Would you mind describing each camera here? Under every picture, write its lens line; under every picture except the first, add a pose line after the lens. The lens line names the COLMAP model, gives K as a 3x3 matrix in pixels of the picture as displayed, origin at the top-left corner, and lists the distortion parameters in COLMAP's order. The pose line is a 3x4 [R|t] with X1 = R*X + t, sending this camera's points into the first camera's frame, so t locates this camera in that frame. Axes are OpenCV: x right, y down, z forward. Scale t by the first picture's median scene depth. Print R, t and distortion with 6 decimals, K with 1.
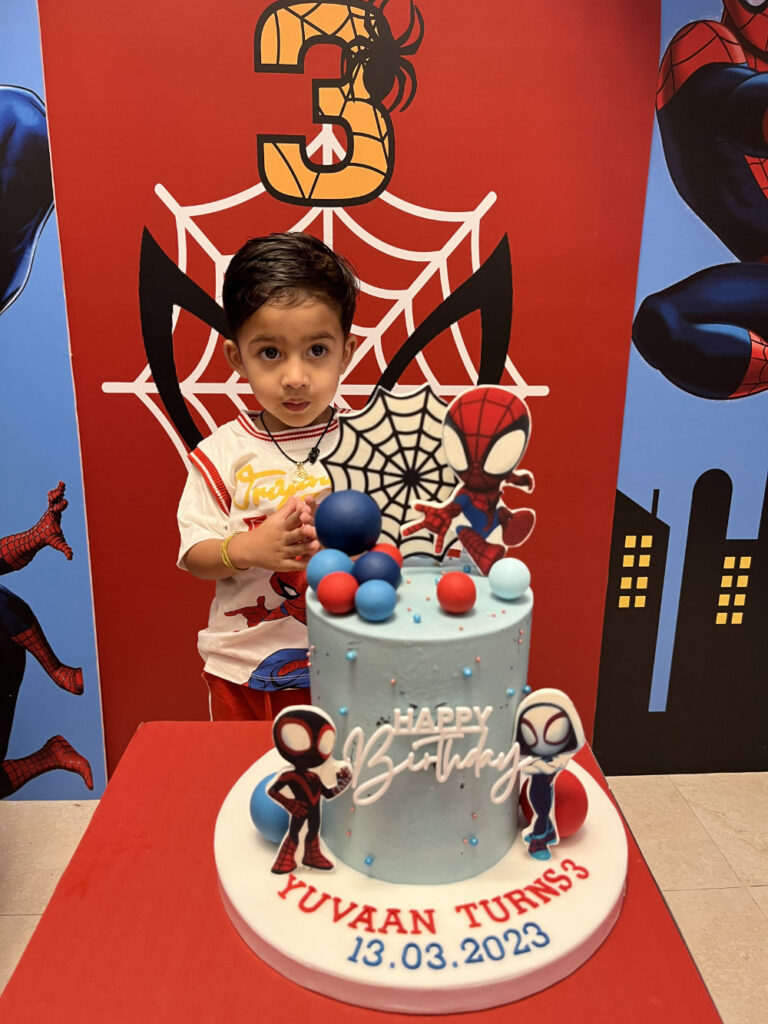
lens RADIAL K [[767.2, 0, 385.8], [0, 767.2, 510.2], [0, 0, 1]] dist [0.038017, -0.040919]
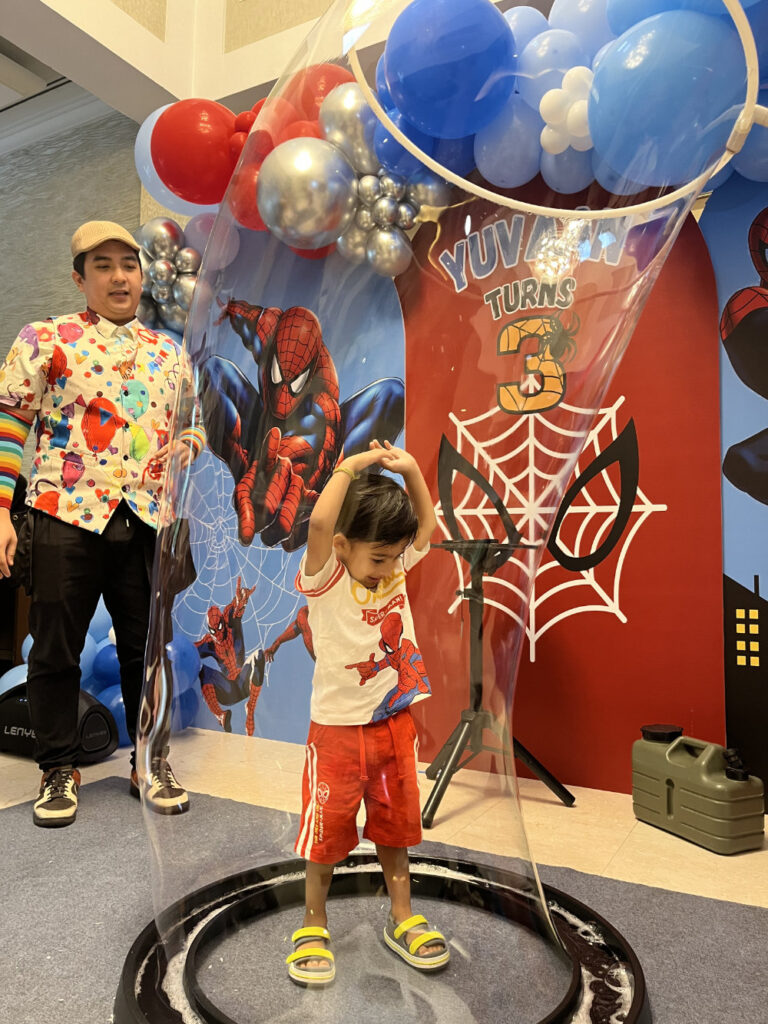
lens RADIAL K [[767.2, 0, 380.5], [0, 767.2, 514.5], [0, 0, 1]] dist [0.038017, -0.040919]
pose [[0.836576, -0.035618, -0.546692, 0.597489], [-0.146507, 0.946996, -0.285891, 0.402345], [0.527898, 0.319264, 0.787016, -0.550601]]
